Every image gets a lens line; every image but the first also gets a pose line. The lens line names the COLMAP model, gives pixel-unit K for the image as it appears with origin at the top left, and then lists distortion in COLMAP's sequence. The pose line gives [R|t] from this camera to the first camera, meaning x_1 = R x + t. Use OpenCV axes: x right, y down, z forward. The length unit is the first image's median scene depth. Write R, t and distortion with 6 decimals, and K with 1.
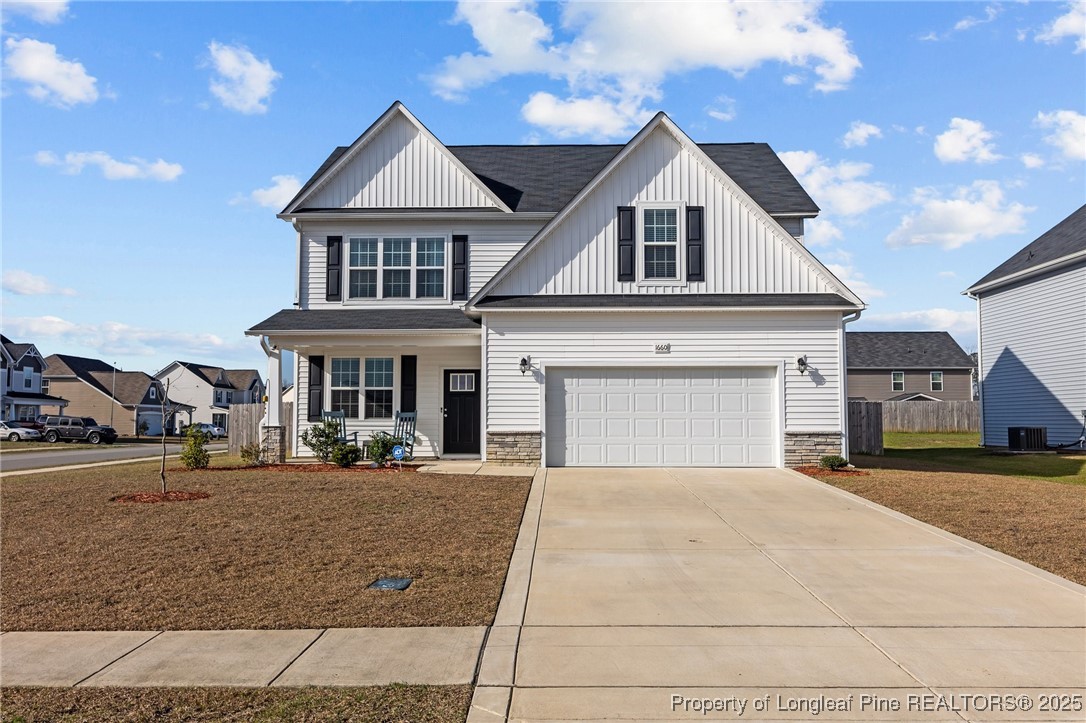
lens RADIAL K [[823.7, 0, 544.6], [0, 823.7, 364.1], [0, 0, 1]] dist [0.000208, 0.024082]
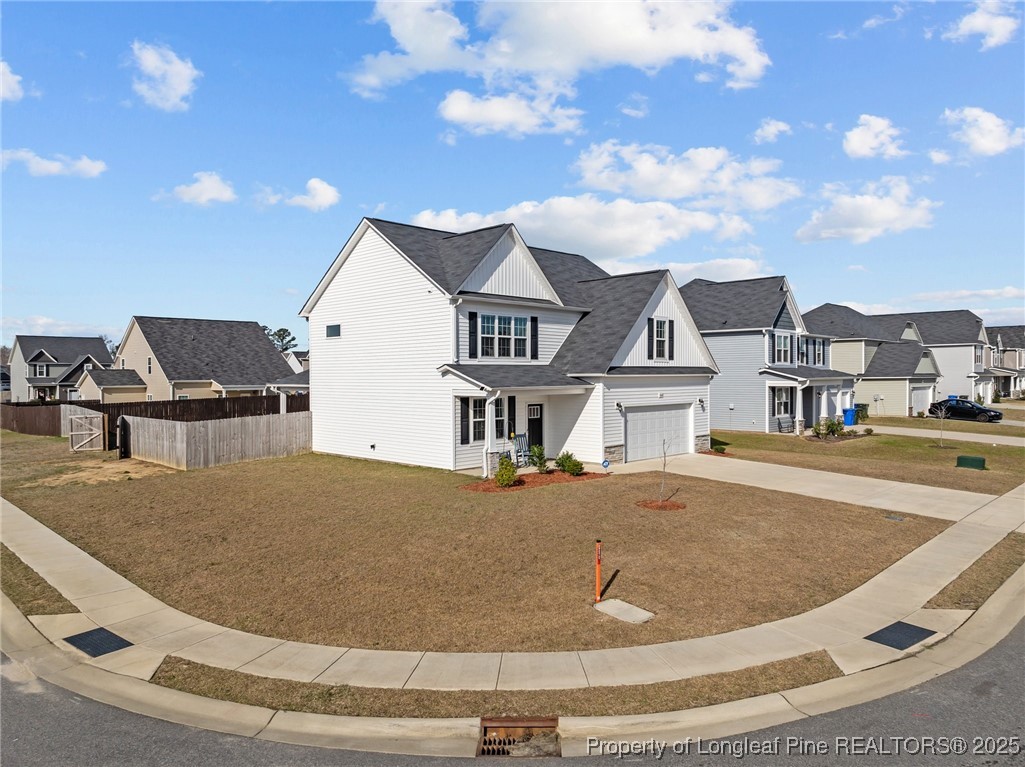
lens RADIAL K [[710.0, 0, 514.5], [0, 710.0, 381.6], [0, 0, 1]] dist [-0.021337, -0.005503]
pose [[0.695006, -0.009146, 0.718946, -1.210393], [-0.048316, 0.997065, 0.059391, -0.126020], [-0.717379, -0.076014, 0.692524, 0.112057]]
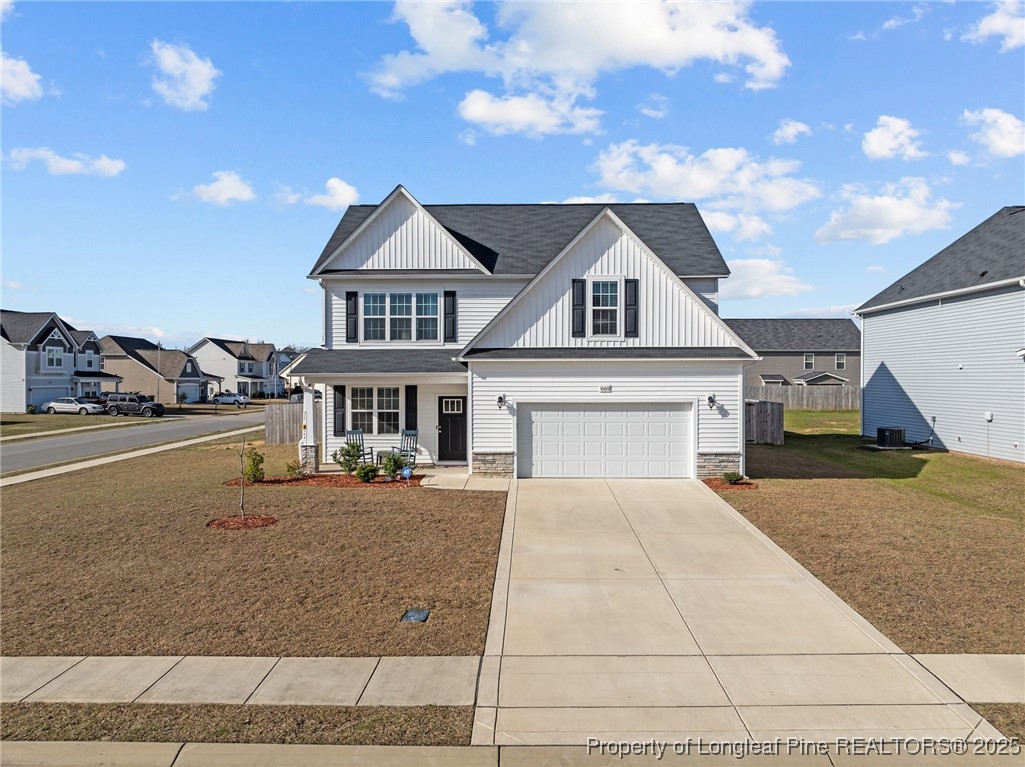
lens RADIAL K [[710.0, 0, 520.1], [0, 710.0, 375.7], [0, 0, 1]] dist [-0.021337, -0.005503]
pose [[0.999986, -0.000629, 0.005252, 0.000404], [0.000262, 0.997577, 0.069578, -0.114002], [-0.005283, -0.069575, 0.997563, -0.121487]]
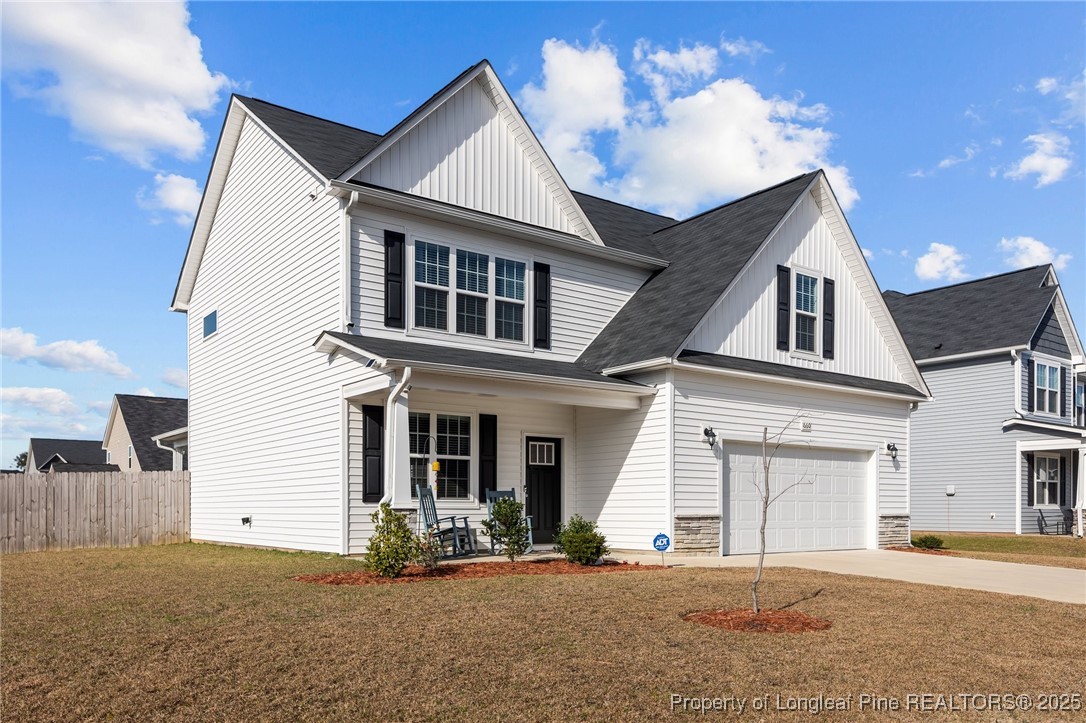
lens RADIAL K [[839.9, 0, 536.0], [0, 839.9, 512.7], [0, 0, 1]] dist [-0.010668, 0.018126]
pose [[0.796317, -0.001436, 0.604878, -0.654411], [-0.045043, 0.997080, 0.061665, 0.032413], [-0.603200, -0.076350, 0.793927, 0.401821]]
